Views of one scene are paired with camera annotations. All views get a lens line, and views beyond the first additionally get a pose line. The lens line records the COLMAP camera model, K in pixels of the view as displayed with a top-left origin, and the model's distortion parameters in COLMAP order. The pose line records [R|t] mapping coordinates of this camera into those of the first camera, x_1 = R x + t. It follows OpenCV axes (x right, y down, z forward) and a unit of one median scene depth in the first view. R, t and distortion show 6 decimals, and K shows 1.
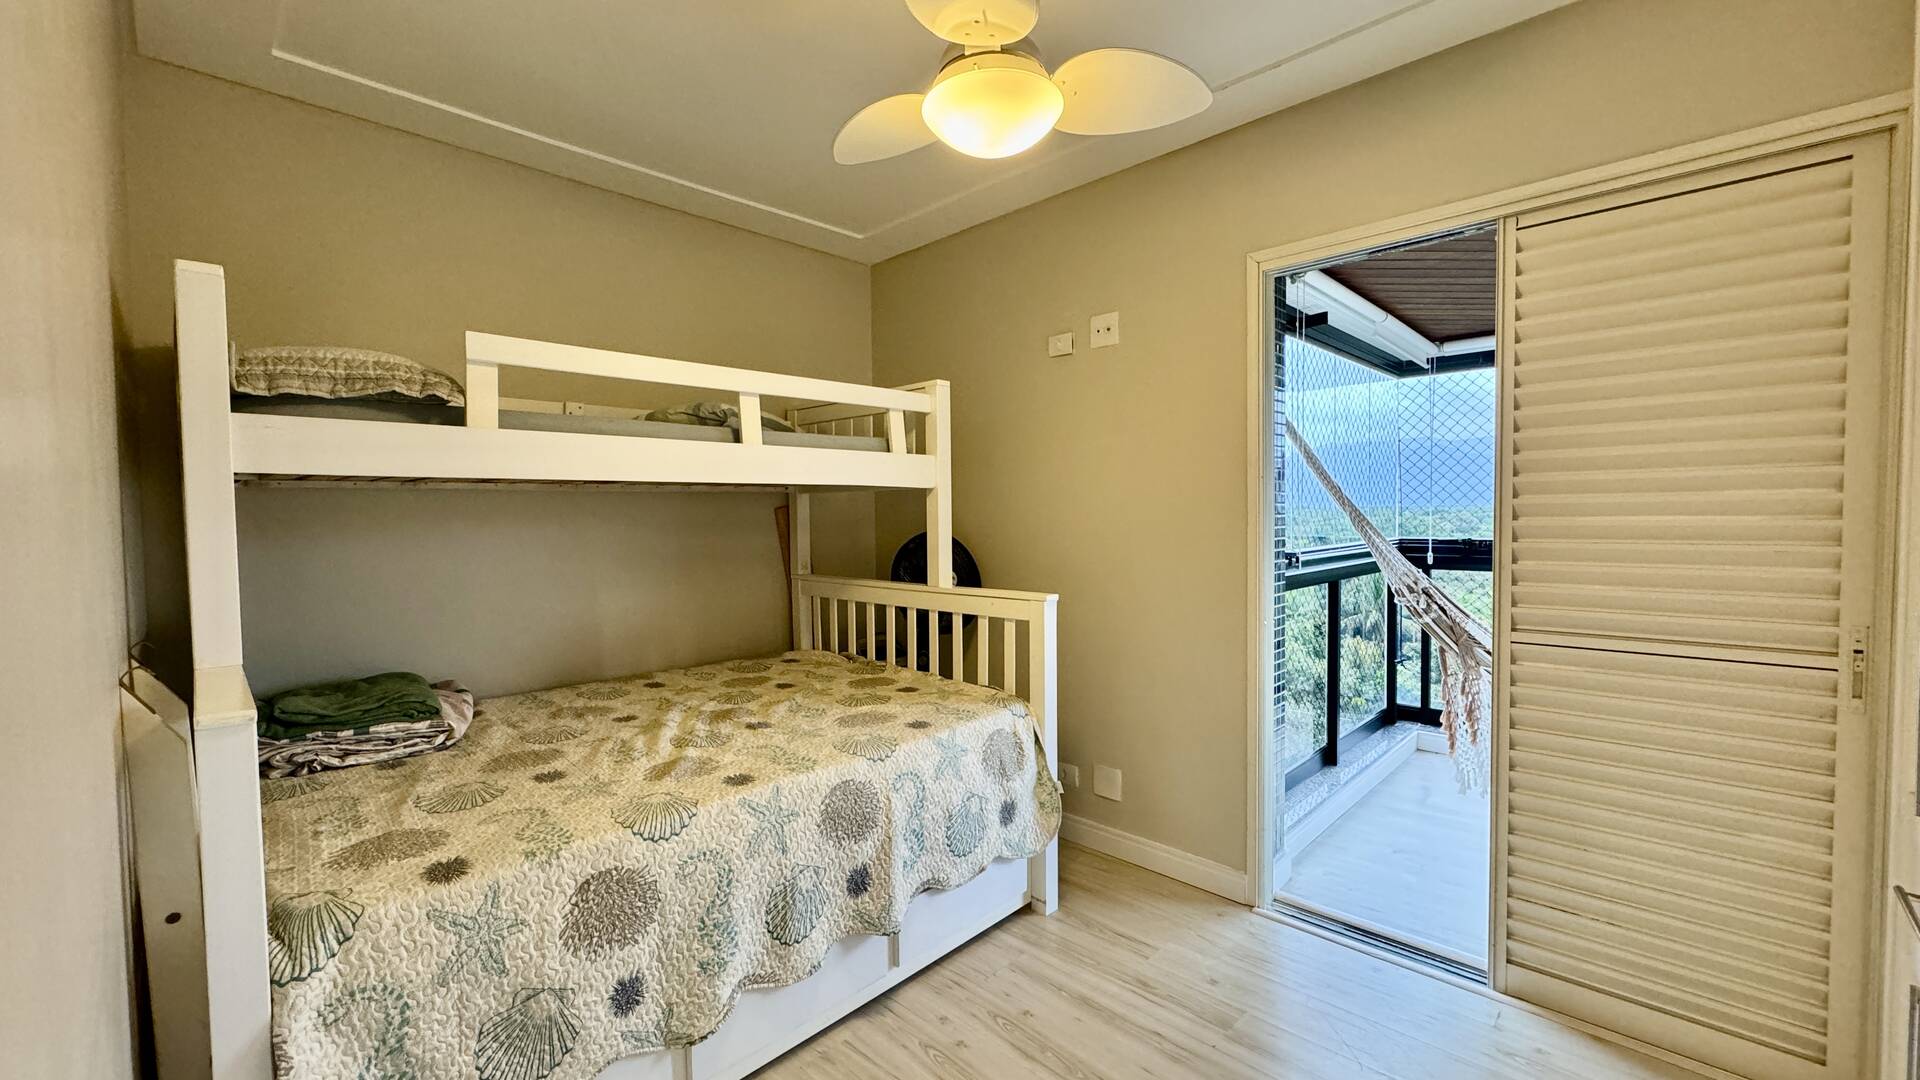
lens RADIAL K [[763.1, 0, 960.7], [0, 763.1, 541.8], [0, 0, 1]] dist [-0.003100, 0.000783]
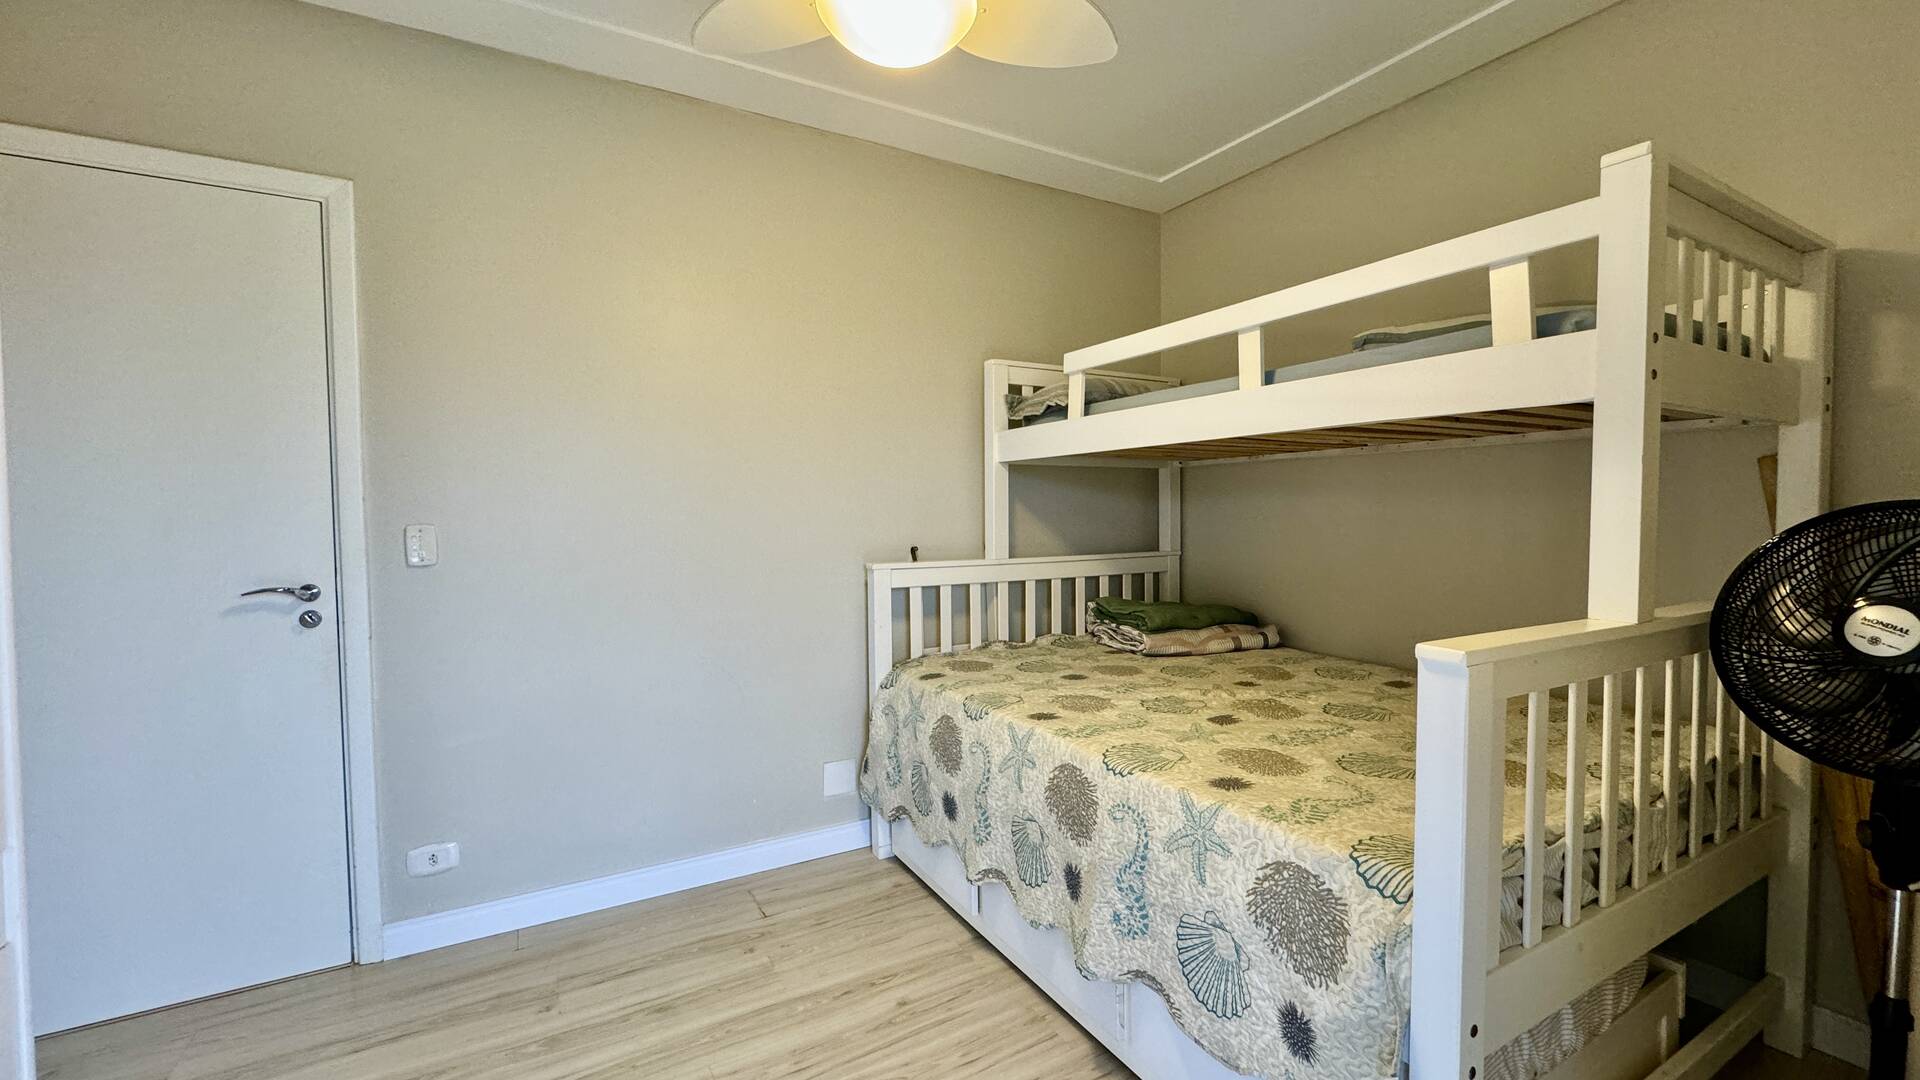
lens RADIAL K [[763.1, 0, 948.4], [0, 763.1, 538.8], [0, 0, 1]] dist [-0.003100, 0.000783]
pose [[-0.287036, 0.052801, -0.956463, 0.694599], [-0.025823, 0.997690, 0.062826, -0.009481], [0.957572, 0.042732, -0.285010, 1.026345]]
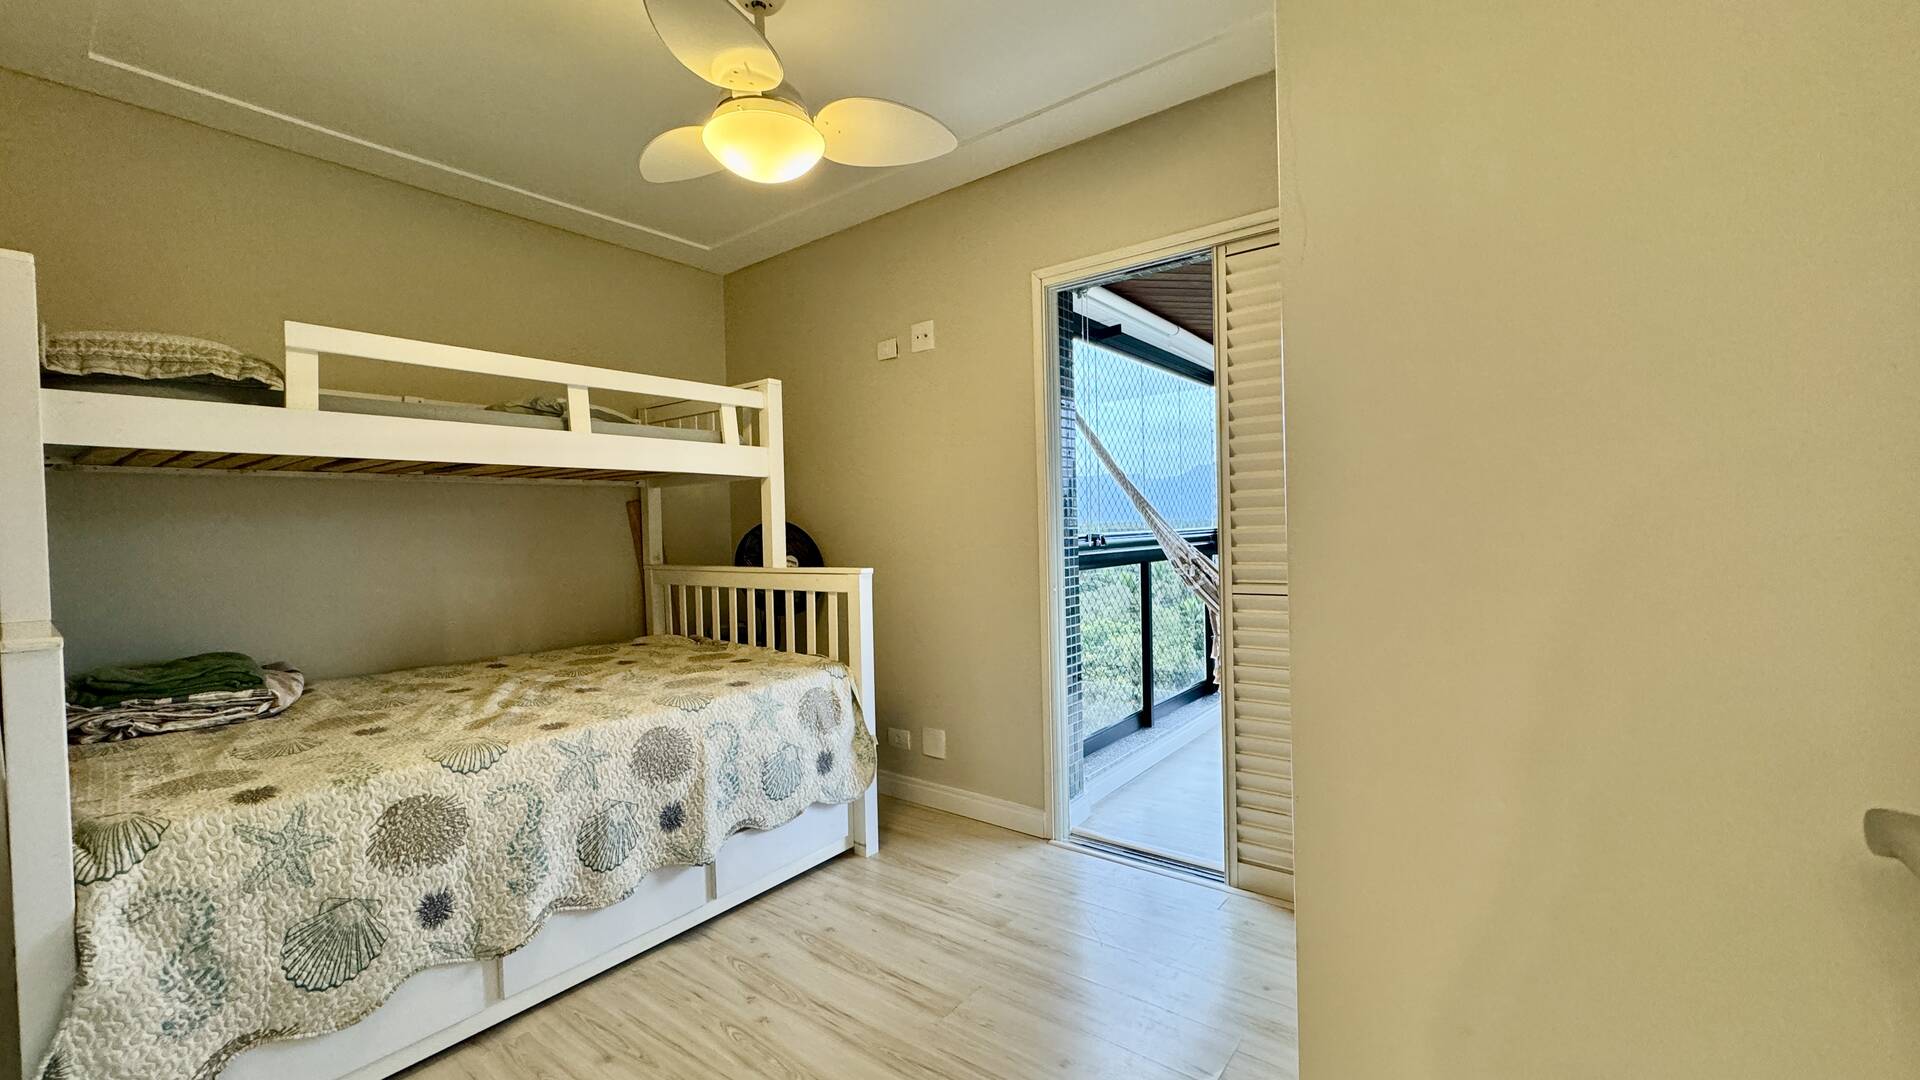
lens RADIAL K [[763.1, 0, 960.6], [0, 763.1, 541.3], [0, 0, 1]] dist [-0.003100, 0.000783]
pose [[0.993492, -0.014334, 0.112993, 0.155760], [0.016772, 0.999646, -0.020662, 0.065843], [-0.112657, 0.022423, 0.993381, -0.157305]]
